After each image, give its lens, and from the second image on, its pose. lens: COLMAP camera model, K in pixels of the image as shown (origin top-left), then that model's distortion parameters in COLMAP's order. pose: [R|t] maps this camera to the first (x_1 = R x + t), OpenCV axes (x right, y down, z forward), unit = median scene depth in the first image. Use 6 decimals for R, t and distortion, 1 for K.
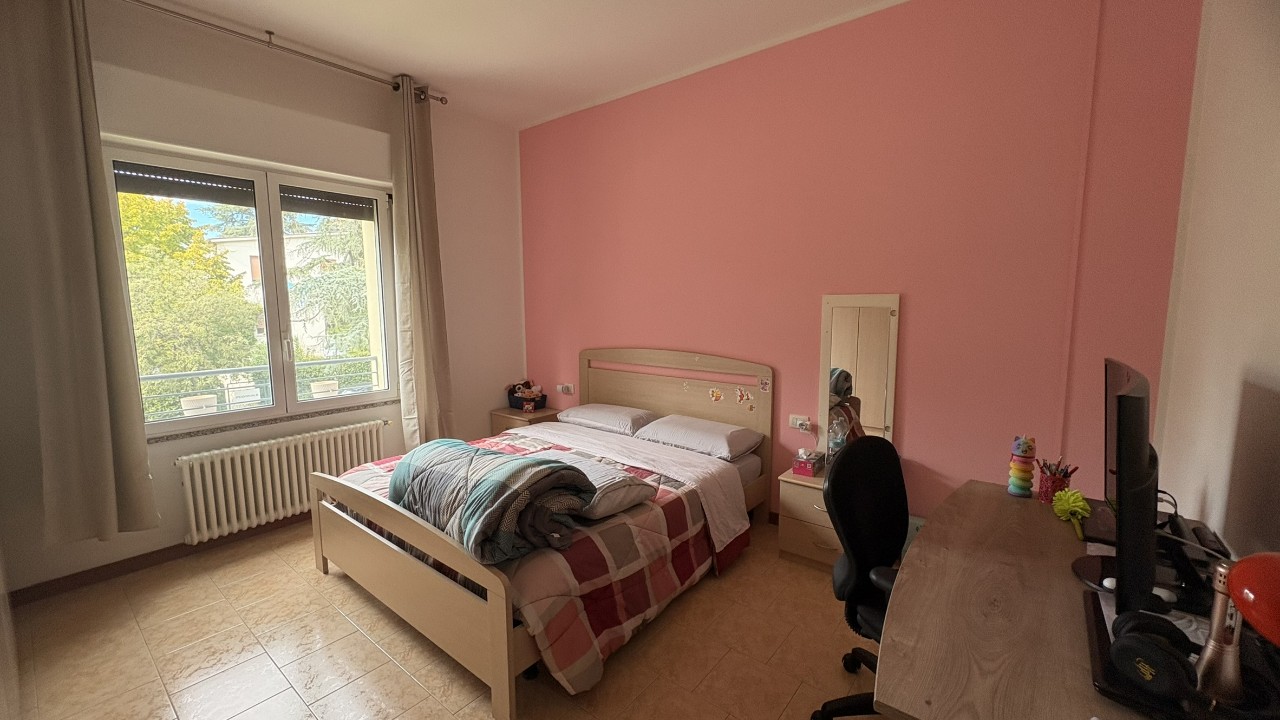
lens RADIAL K [[507.8, 0, 638.9], [0, 507.8, 360.9], [0, 0, 1]] dist [0.000938, -0.000062]
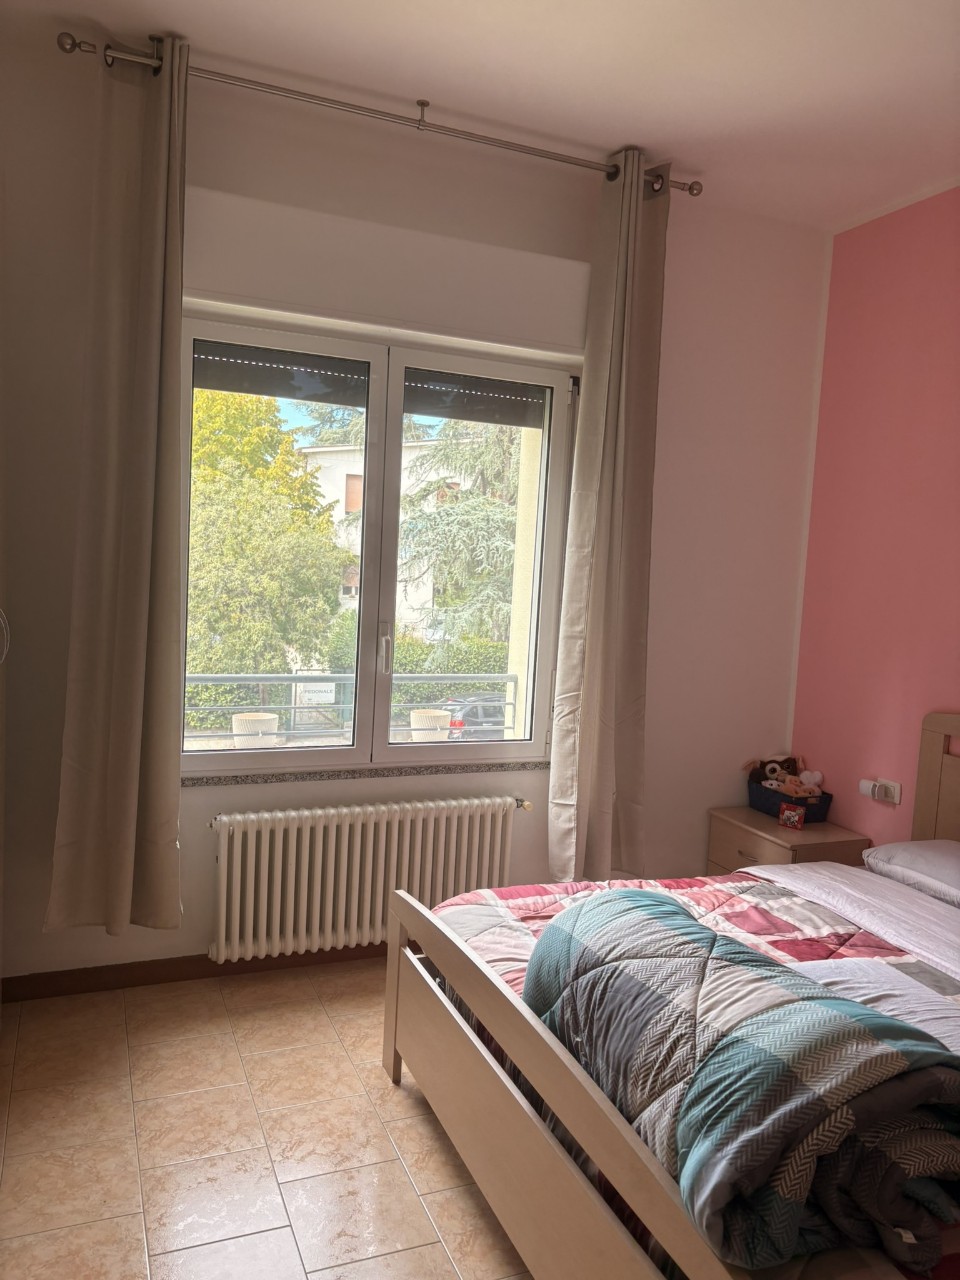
lens RADIAL K [[956.8, 0, 490.6], [0, 956.8, 638.0], [0, 0, 1]] dist [0.044470, -0.042379]
pose [[0.879561, 0.095746, -0.466053, -0.097403], [-0.114145, 0.993399, -0.011338, -0.046540], [0.461891, 0.063170, 0.884684, 0.114362]]
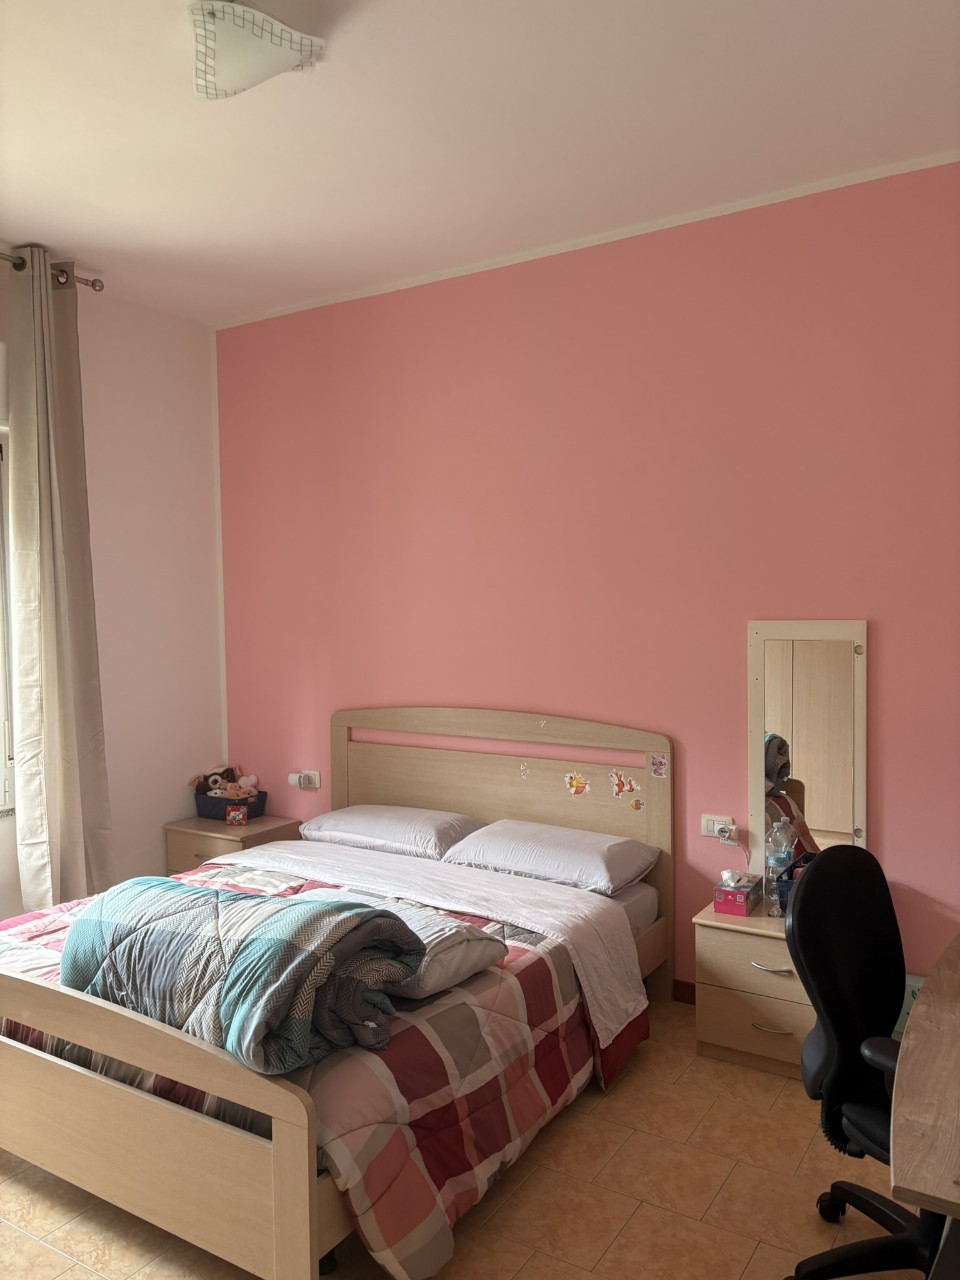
lens RADIAL K [[976.0, 0, 479.0], [0, 976.0, 643.1], [0, 0, 1]] dist [0.020038, -0.002032]
pose [[0.993480, -0.012438, 0.113327, -0.111068], [0.020506, 0.997314, -0.070309, -0.025116], [-0.112148, 0.072175, 0.991067, -0.165226]]
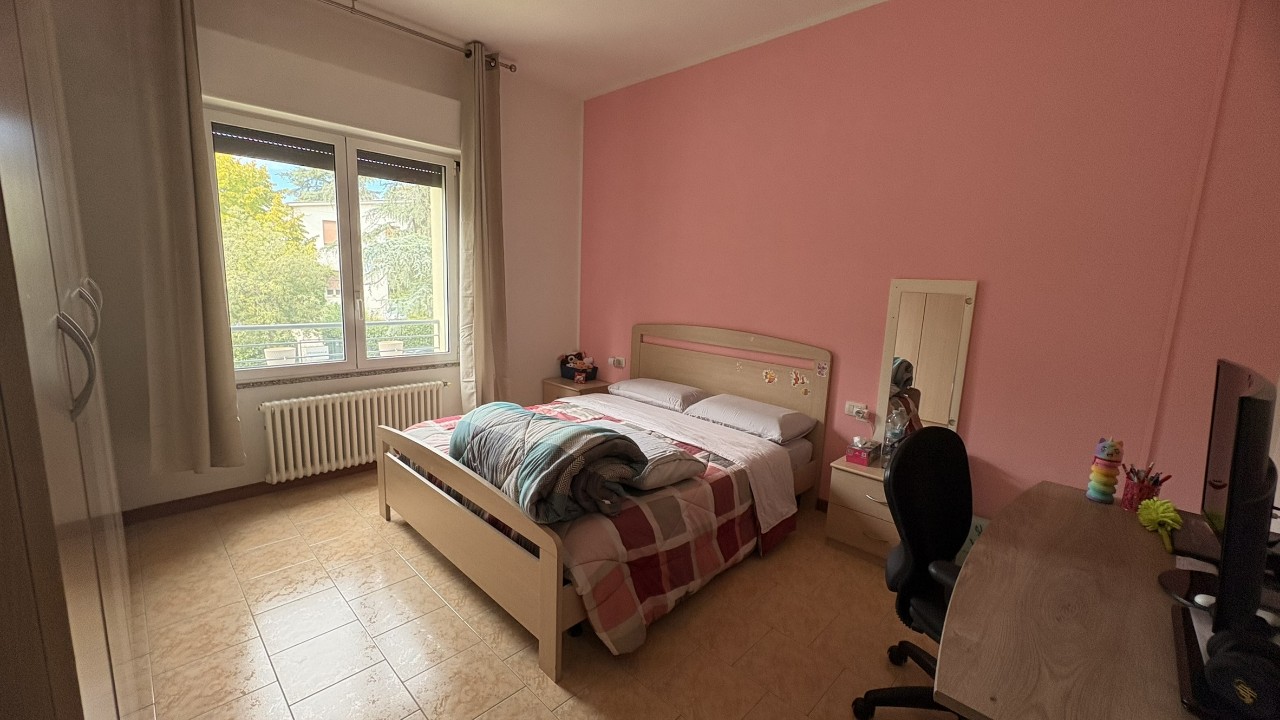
lens RADIAL K [[507.8, 0, 638.9], [0, 507.8, 360.9], [0, 0, 1]] dist [0.000938, -0.000062]
pose [[0.994309, 0.058593, -0.088974, -0.017193], [-0.054773, 0.997494, 0.044790, 0.007799], [0.091375, -0.039662, 0.995026, 0.000536]]
